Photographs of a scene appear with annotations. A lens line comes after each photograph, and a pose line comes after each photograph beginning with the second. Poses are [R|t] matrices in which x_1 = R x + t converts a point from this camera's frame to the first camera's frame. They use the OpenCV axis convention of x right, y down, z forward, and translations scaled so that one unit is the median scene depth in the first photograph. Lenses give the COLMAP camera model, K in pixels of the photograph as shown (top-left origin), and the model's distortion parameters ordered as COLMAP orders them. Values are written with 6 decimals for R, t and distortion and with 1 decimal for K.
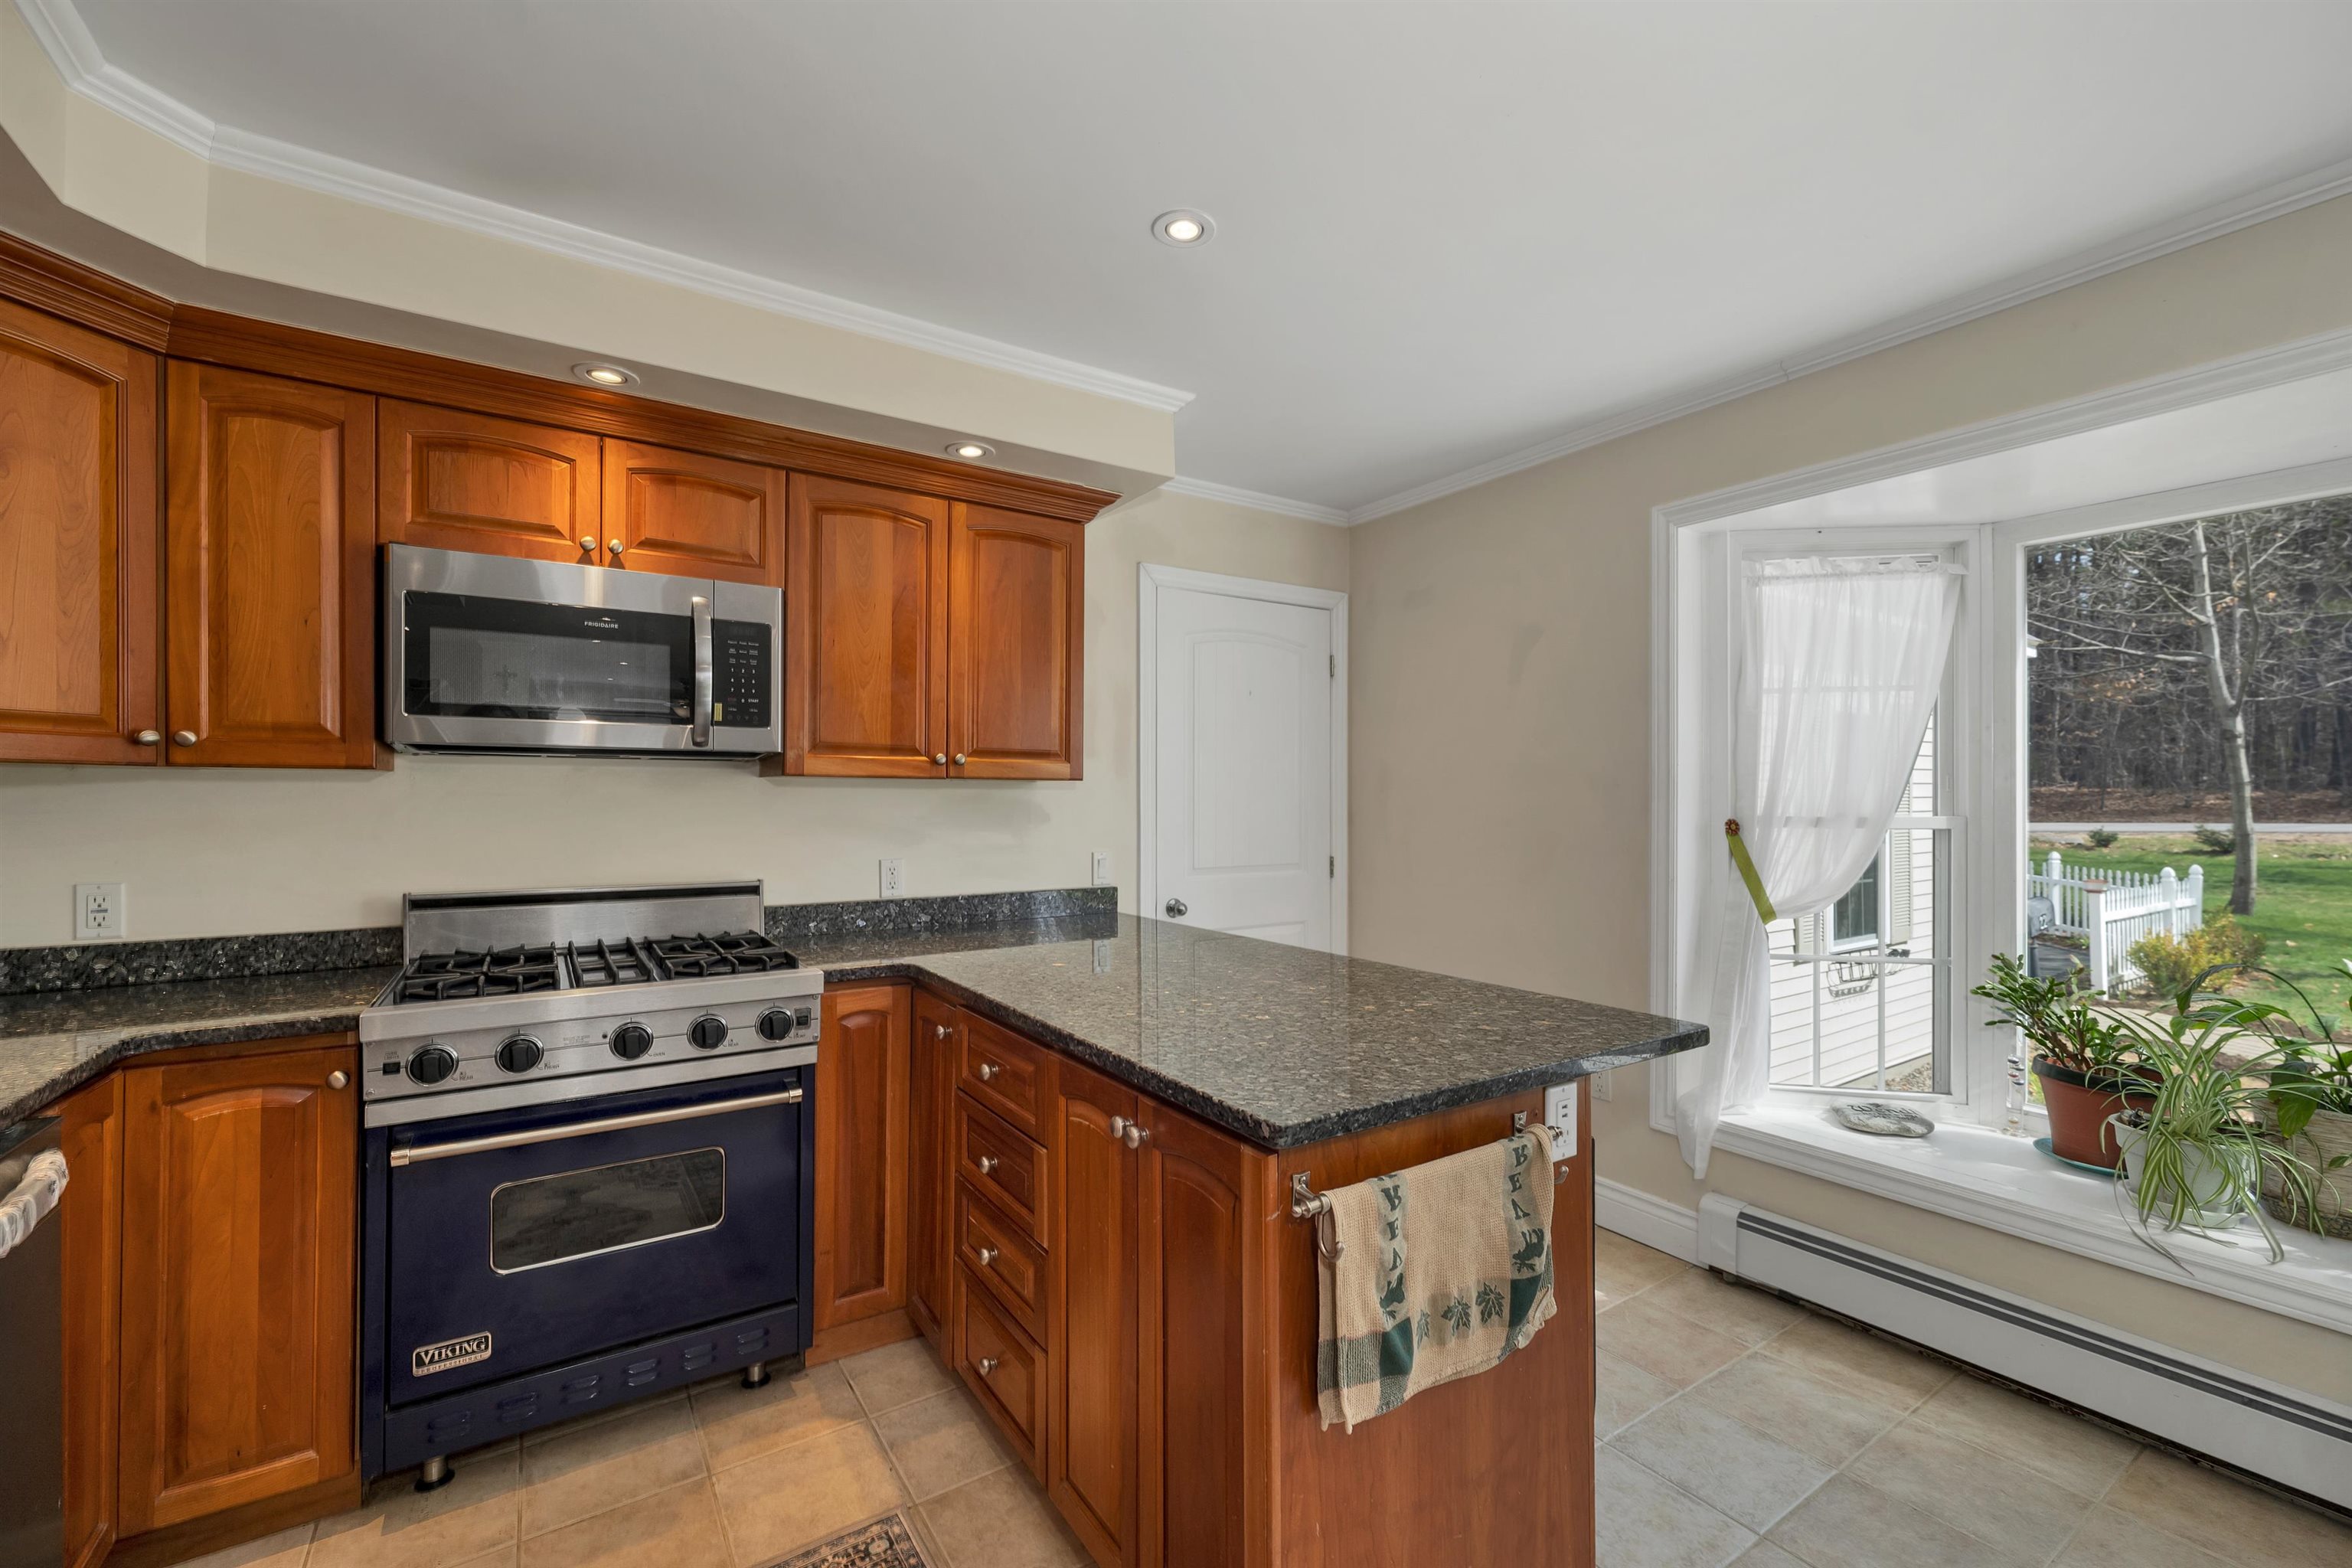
lens RADIAL K [[970.2, 0, 1172.7], [0, 970.2, 794.3], [0, 0, 1]] dist [0.002489, -0.000176]
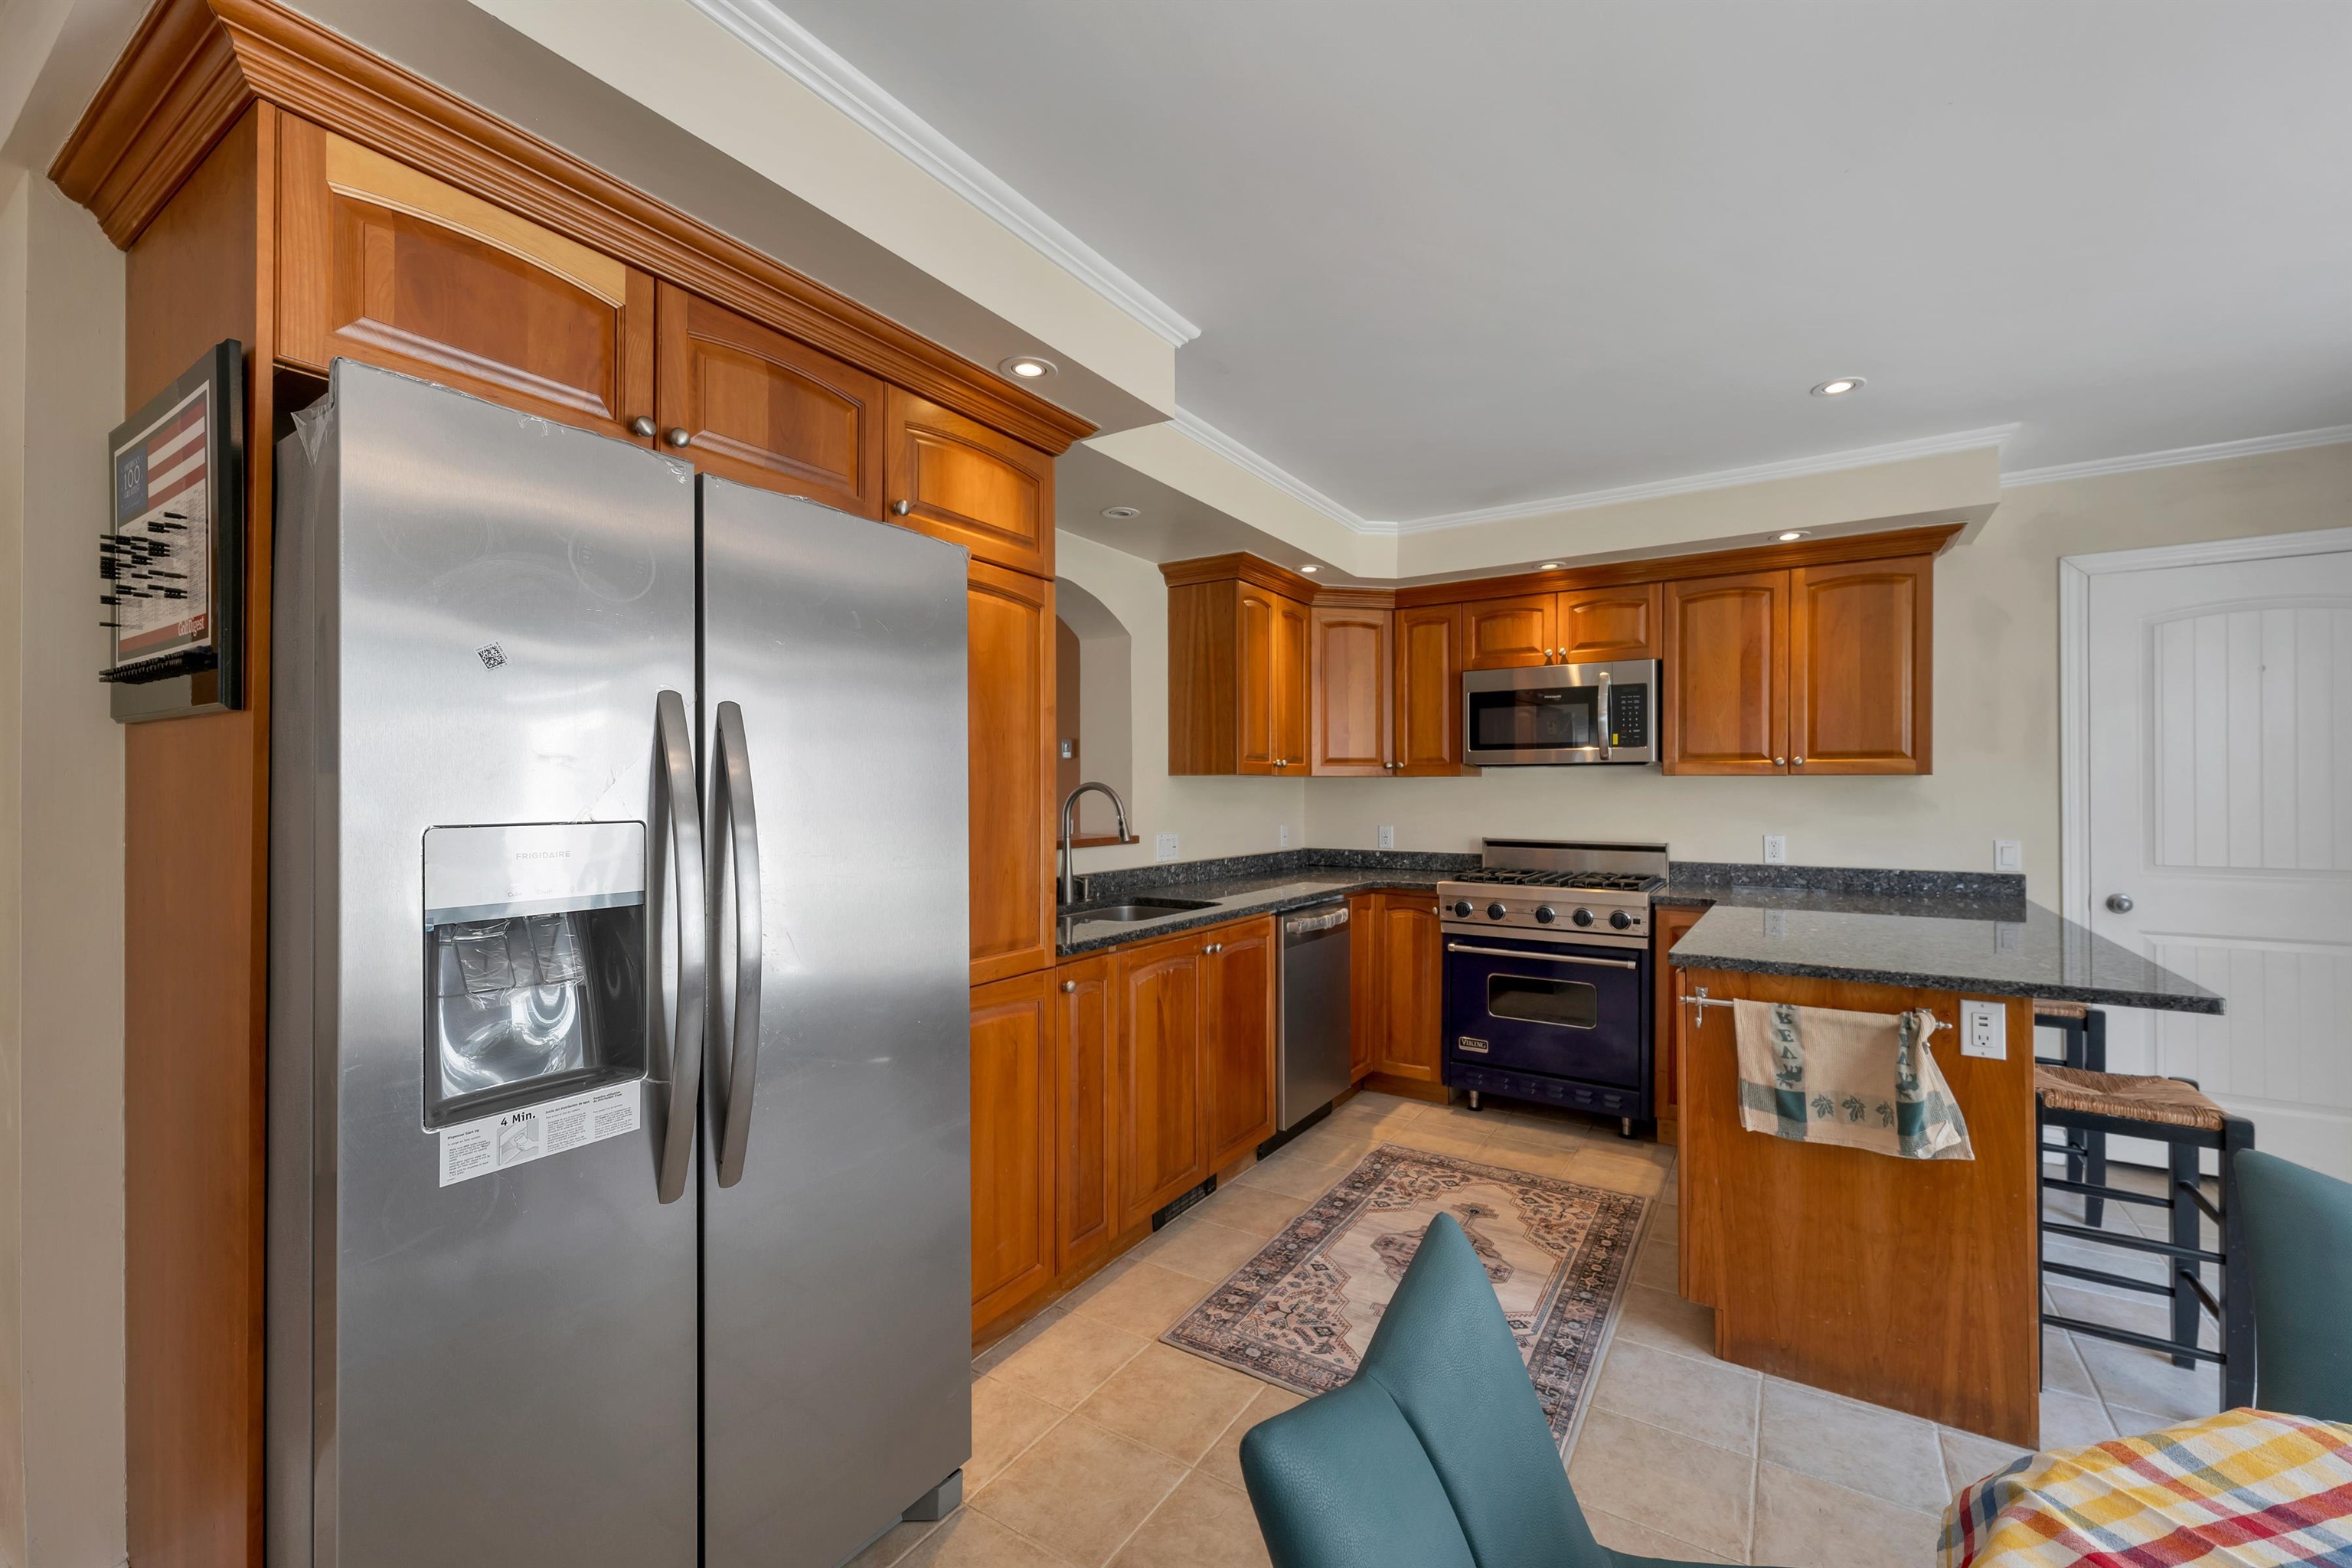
lens RADIAL K [[957.6, 0, 1181.2], [0, 957.6, 785.7], [0, 0, 1]] dist [0.001292, -0.000020]
pose [[0.401761, -0.003063, -0.915739, 0.753919], [0.003781, 0.999991, -0.001686, -0.004268], [0.915737, -0.002785, 0.401769, -0.361438]]
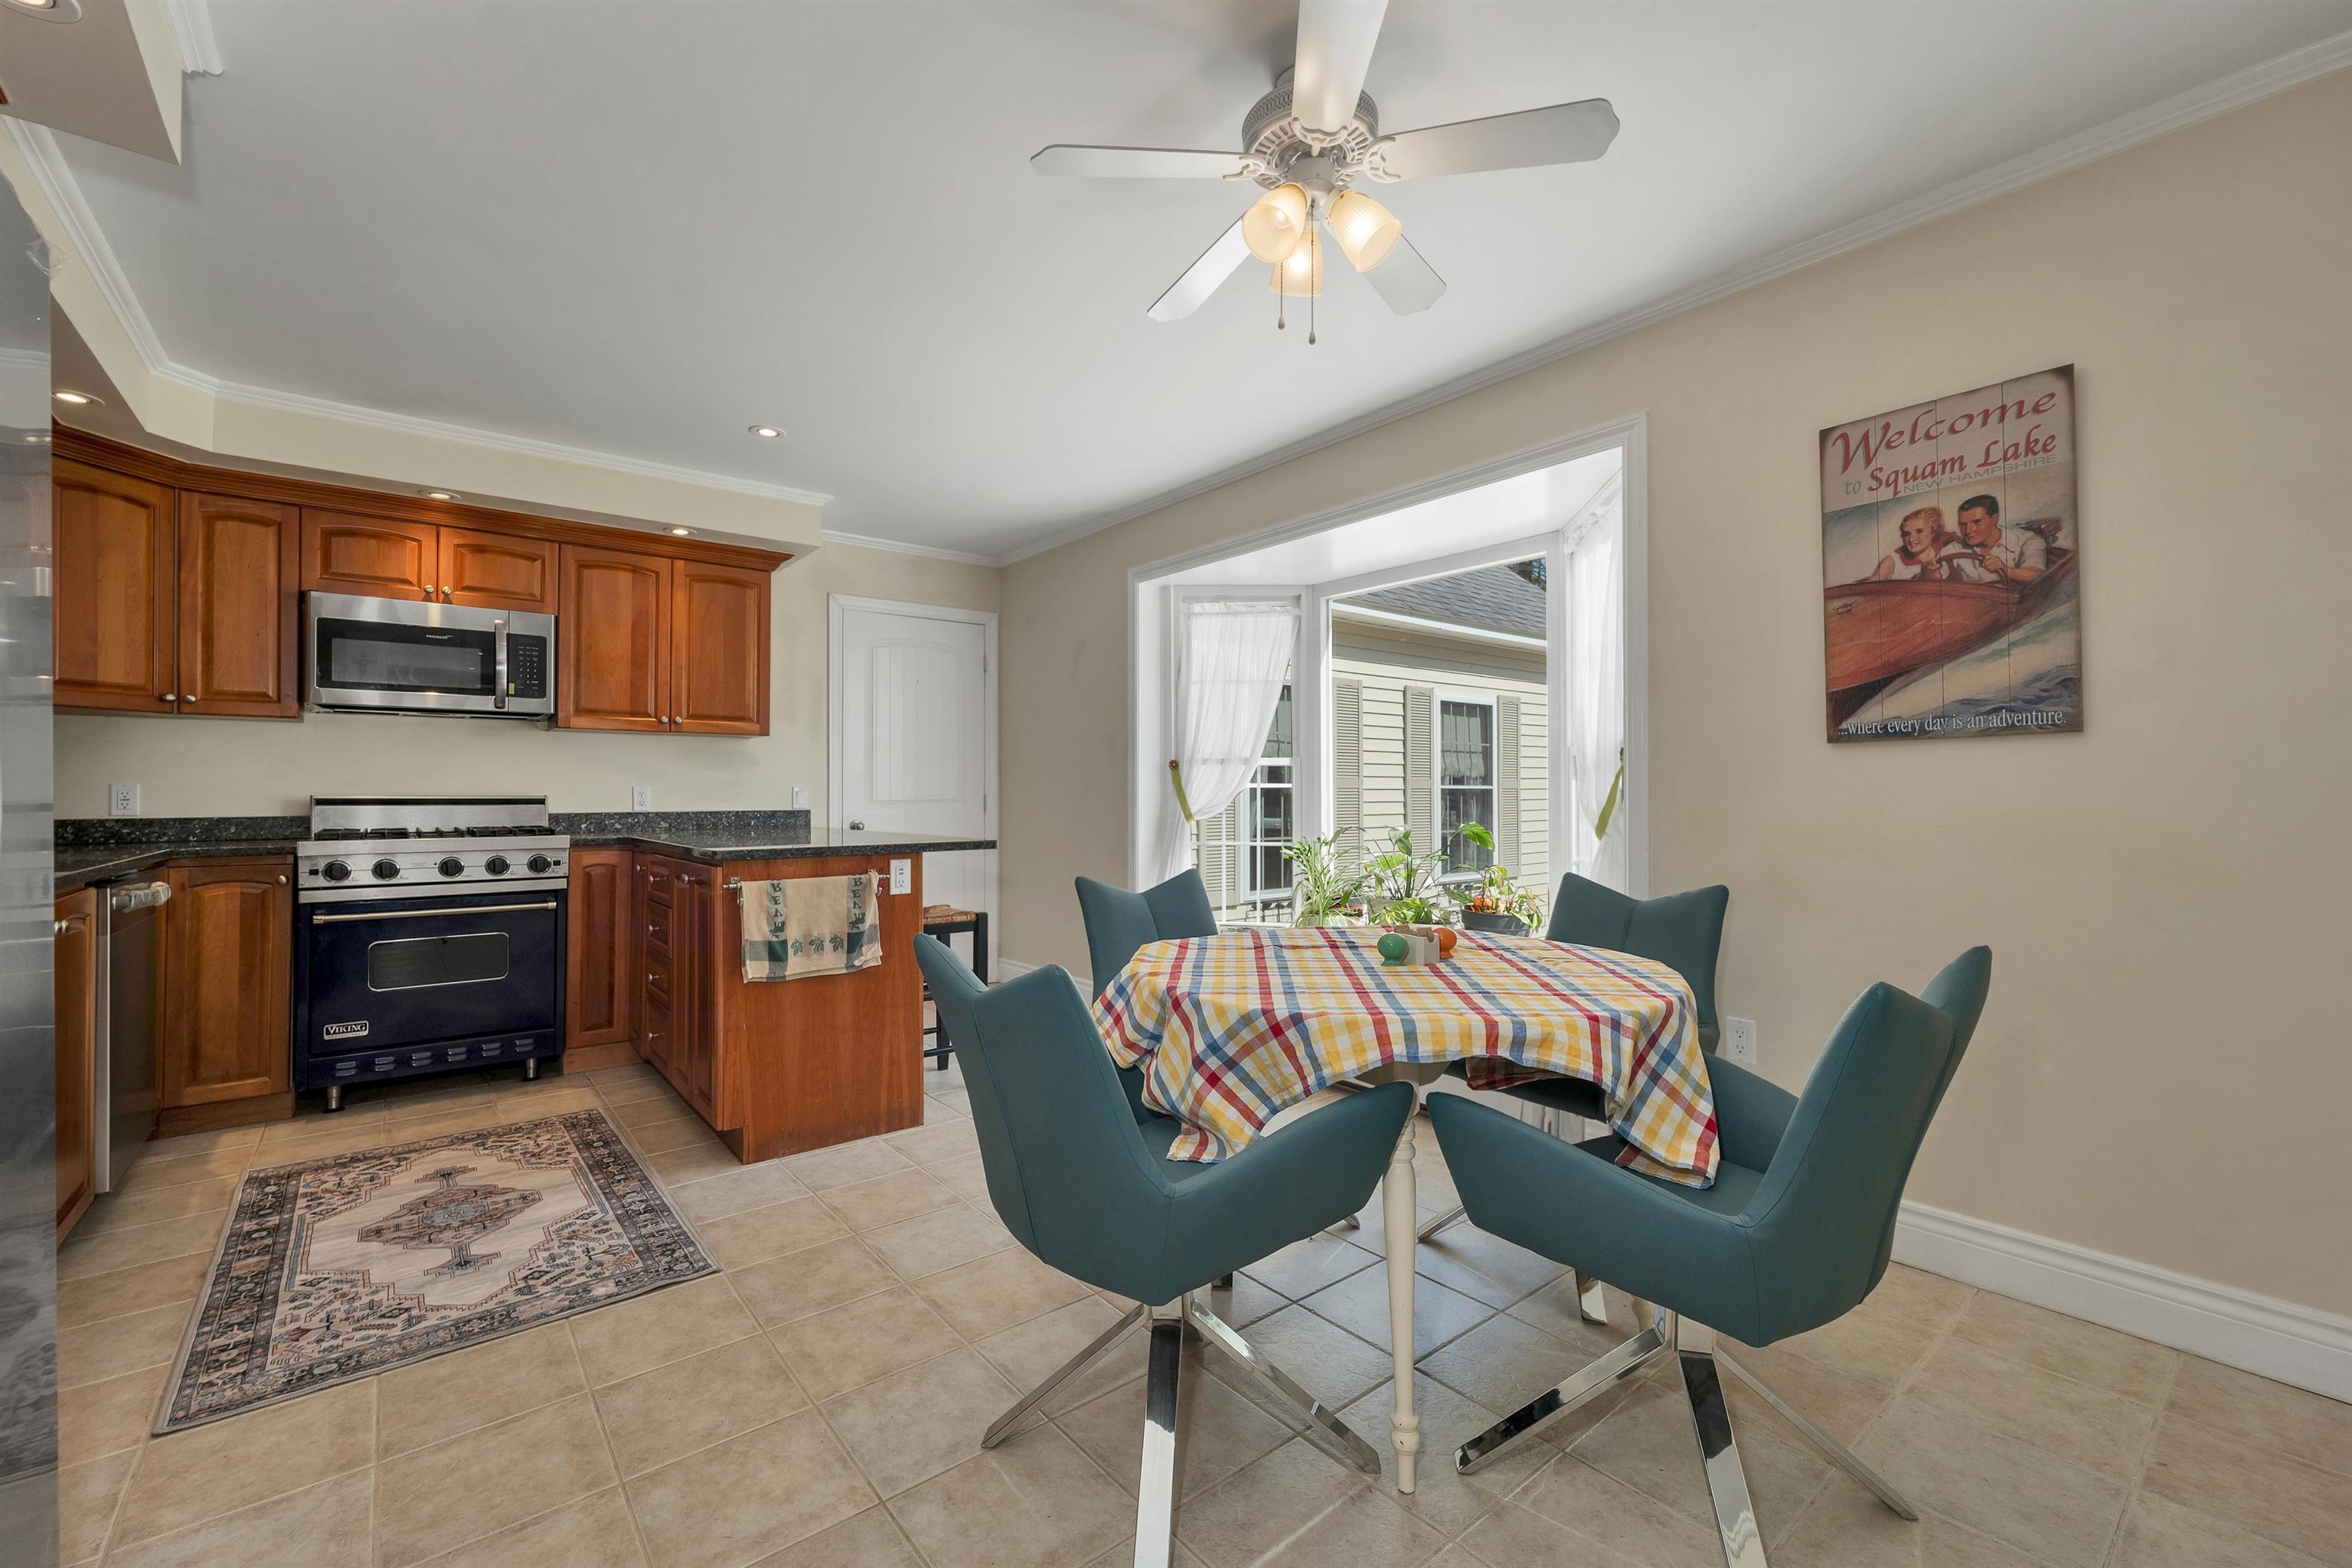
lens RADIAL K [[975.3, 0, 1171.3], [0, 975.3, 779.6], [0, 0, 1]] dist [0.002756, 0.000196]
pose [[0.995760, -0.000487, 0.091987, 0.514532], [0.001285, 0.999962, -0.008618, 0.088791], [-0.091979, 0.008699, 0.995723, -0.789761]]
